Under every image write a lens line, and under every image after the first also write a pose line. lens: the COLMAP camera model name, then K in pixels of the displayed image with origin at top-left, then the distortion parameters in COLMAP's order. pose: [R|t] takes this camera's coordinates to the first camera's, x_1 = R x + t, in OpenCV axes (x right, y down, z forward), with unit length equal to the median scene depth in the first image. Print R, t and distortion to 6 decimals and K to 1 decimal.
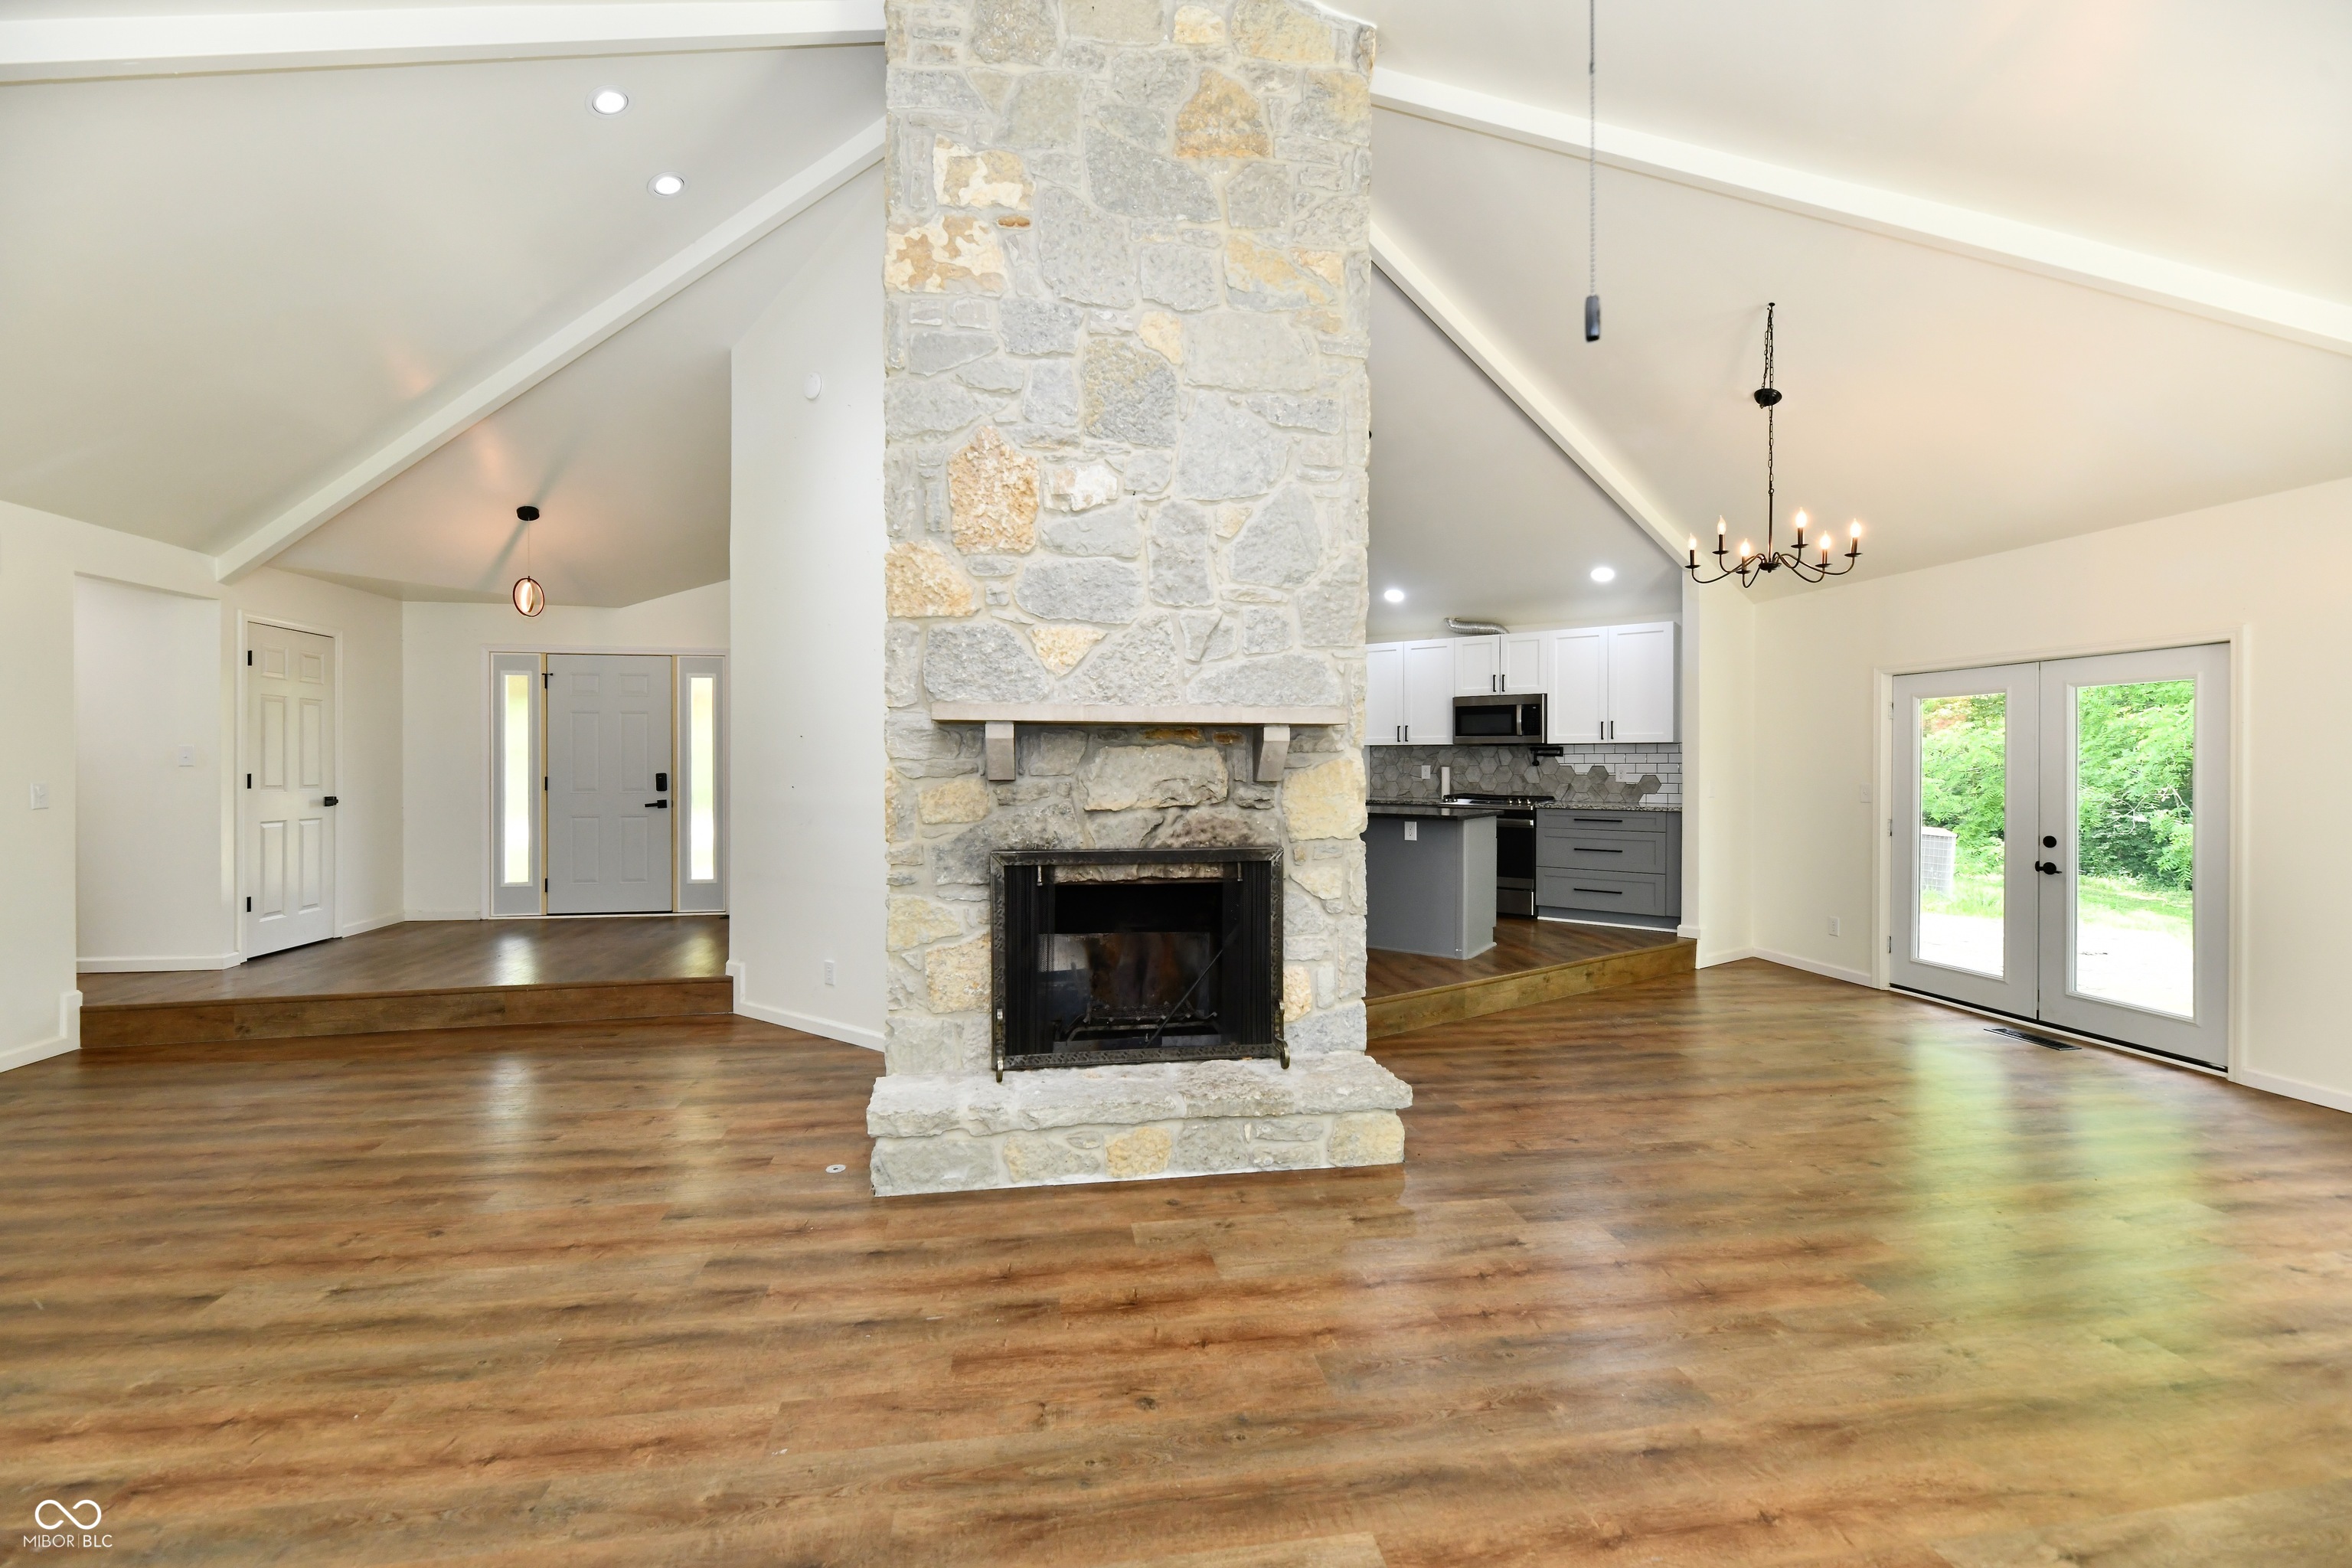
lens RADIAL K [[978.6, 0, 1170.5], [0, 978.6, 764.1], [0, 0, 1]] dist [-0.004997, -0.000730]
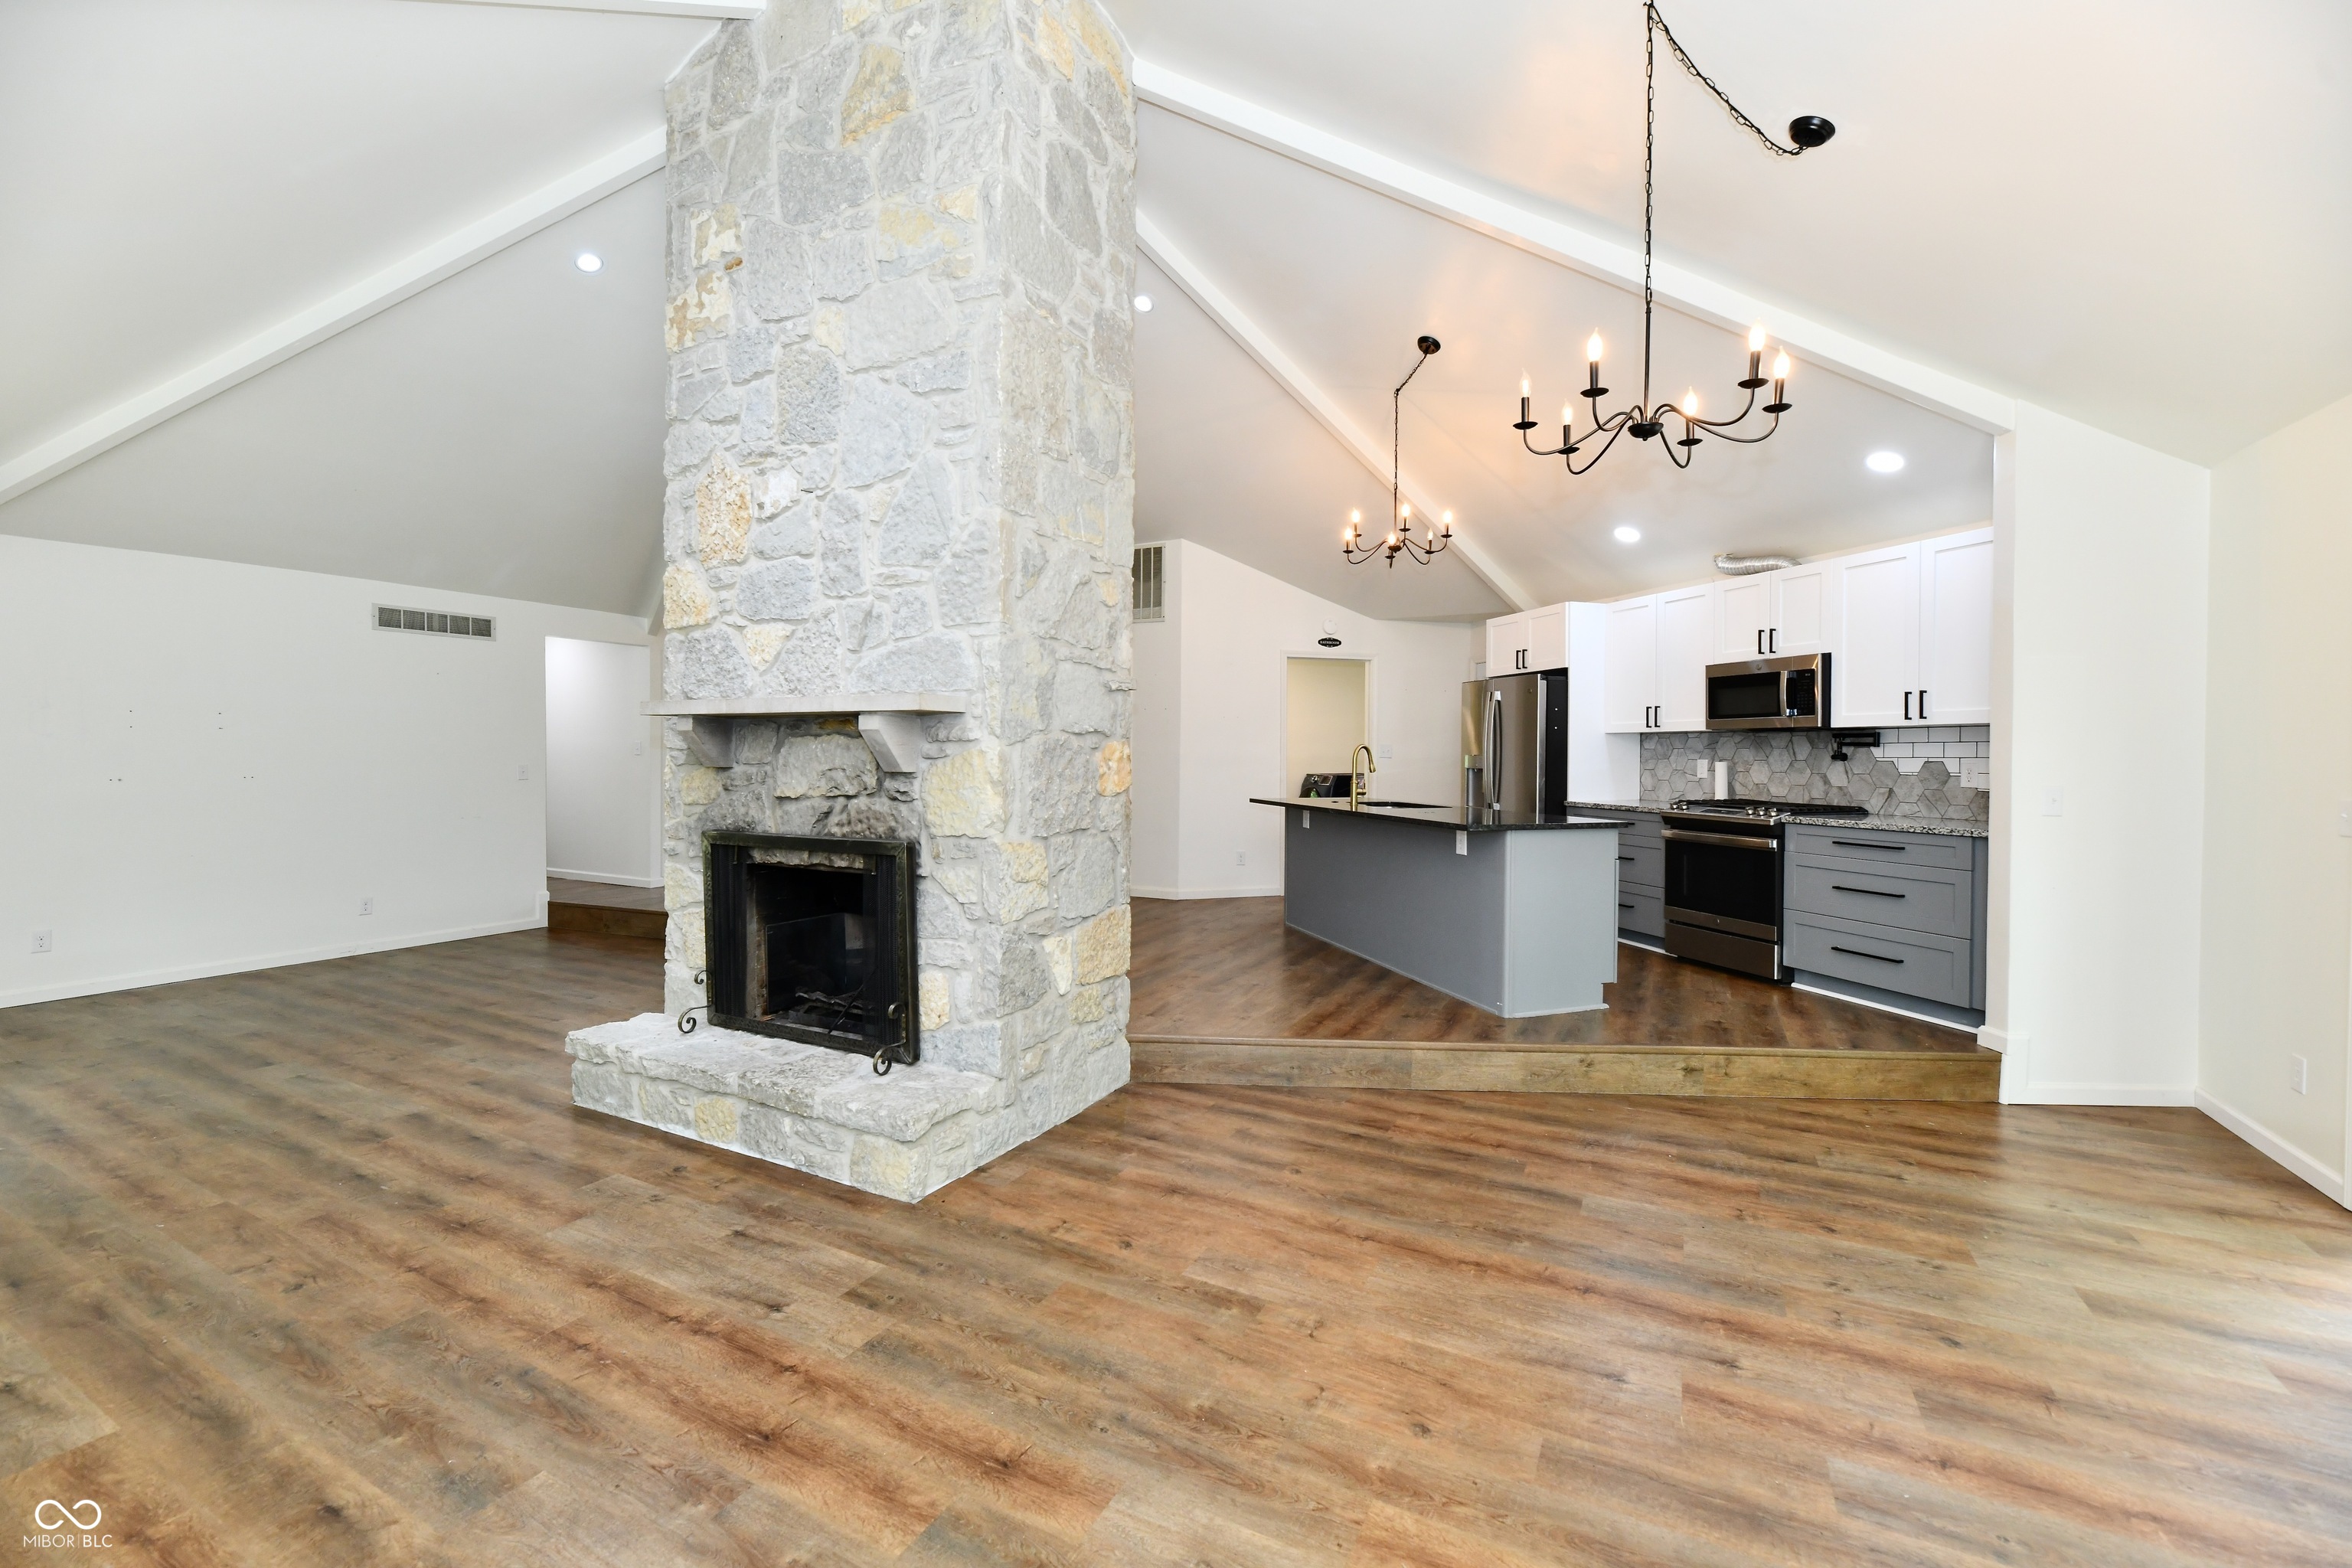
lens RADIAL K [[978.6, 0, 1170.5], [0, 978.6, 764.1], [0, 0, 1]] dist [-0.004997, -0.000730]
pose [[0.798159, 0.008382, -0.602388, 0.880283], [-0.004221, 0.999956, 0.008321, 0.000757], [0.602432, -0.004099, 0.798160, 0.400687]]
